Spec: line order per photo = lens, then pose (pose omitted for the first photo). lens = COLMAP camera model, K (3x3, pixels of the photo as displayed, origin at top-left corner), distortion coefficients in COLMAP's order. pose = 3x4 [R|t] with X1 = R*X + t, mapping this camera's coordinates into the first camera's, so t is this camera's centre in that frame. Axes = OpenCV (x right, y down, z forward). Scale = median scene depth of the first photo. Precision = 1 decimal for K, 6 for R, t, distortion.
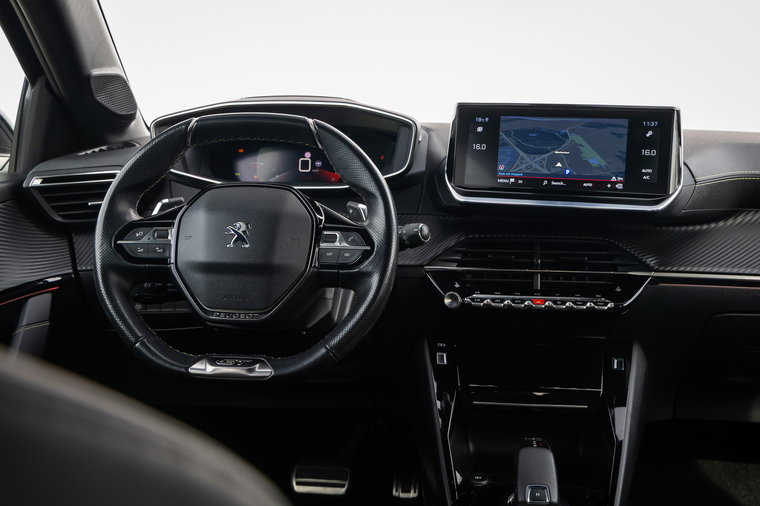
lens RADIAL K [[896.6, 0, 387.3], [0, 896.6, 245.2], [0, 0, 1]] dist [0.005417, 0.000000]
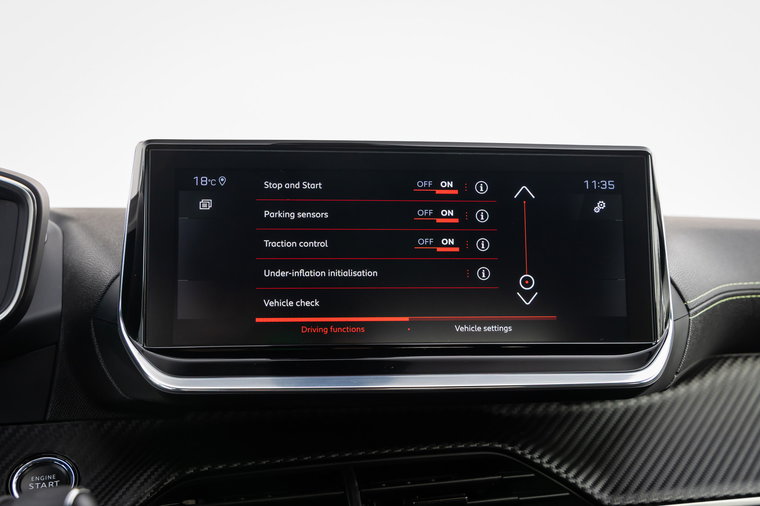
lens RADIAL K [[938.6, 0, 383.3], [0, 938.6, 251.9], [0, 0, 1]] dist [-0.016135, 0.000000]
pose [[0.917833, -0.023936, 0.396245, 0.009316], [0.075059, 0.990639, -0.114021, -0.056544], [-0.389806, 0.134394, 0.911037, 0.613719]]
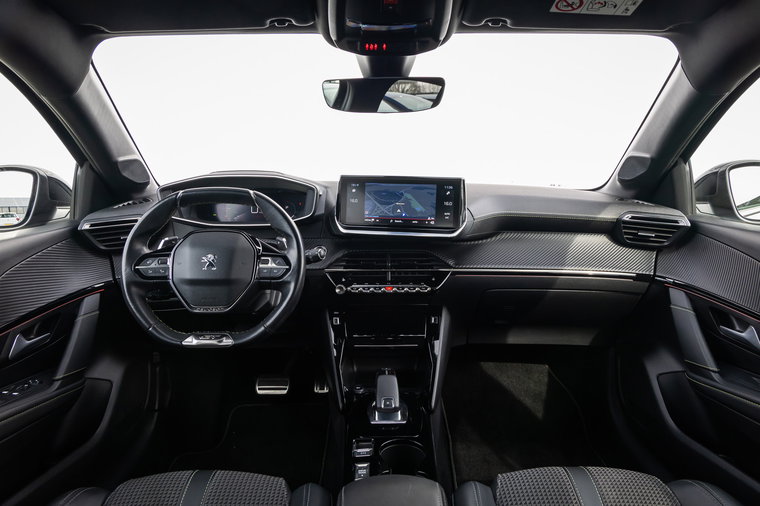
lens RADIAL K [[502.9, 0, 378.5], [0, 502.9, 253.5], [0, 0, 1]] dist [-0.003017, 0.005447]
pose [[0.992844, -0.030415, 0.115478, 0.035379], [0.024519, 0.998339, 0.052142, -0.059180], [-0.116872, -0.048938, 0.991941, 0.019283]]
